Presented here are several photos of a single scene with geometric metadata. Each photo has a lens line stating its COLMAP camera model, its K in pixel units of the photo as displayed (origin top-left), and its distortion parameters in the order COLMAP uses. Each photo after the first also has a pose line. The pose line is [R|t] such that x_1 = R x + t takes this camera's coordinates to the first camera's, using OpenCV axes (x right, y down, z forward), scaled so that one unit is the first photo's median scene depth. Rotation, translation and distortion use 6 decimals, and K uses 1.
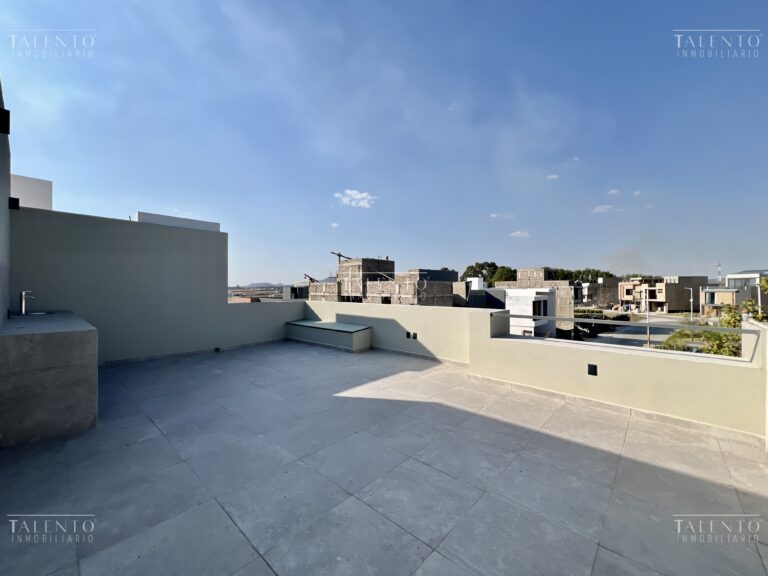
lens RADIAL K [[312.1, 0, 380.9], [0, 312.1, 286.5], [0, 0, 1]] dist [-0.001412, 0.000123]
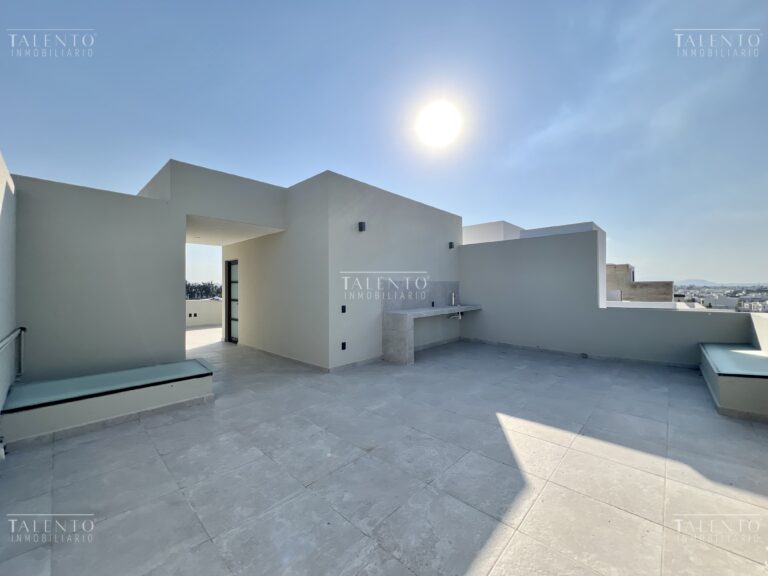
lens RADIAL K [[307.1, 0, 384.0], [0, 307.1, 288.0], [0, 0, 1]] dist [-0.000769, -0.000076]
pose [[-0.017671, -0.001107, -0.999843, 1.137933], [0.008894, 0.999960, -0.001265, -0.022418], [0.999804, -0.008915, -0.017660, 1.057286]]
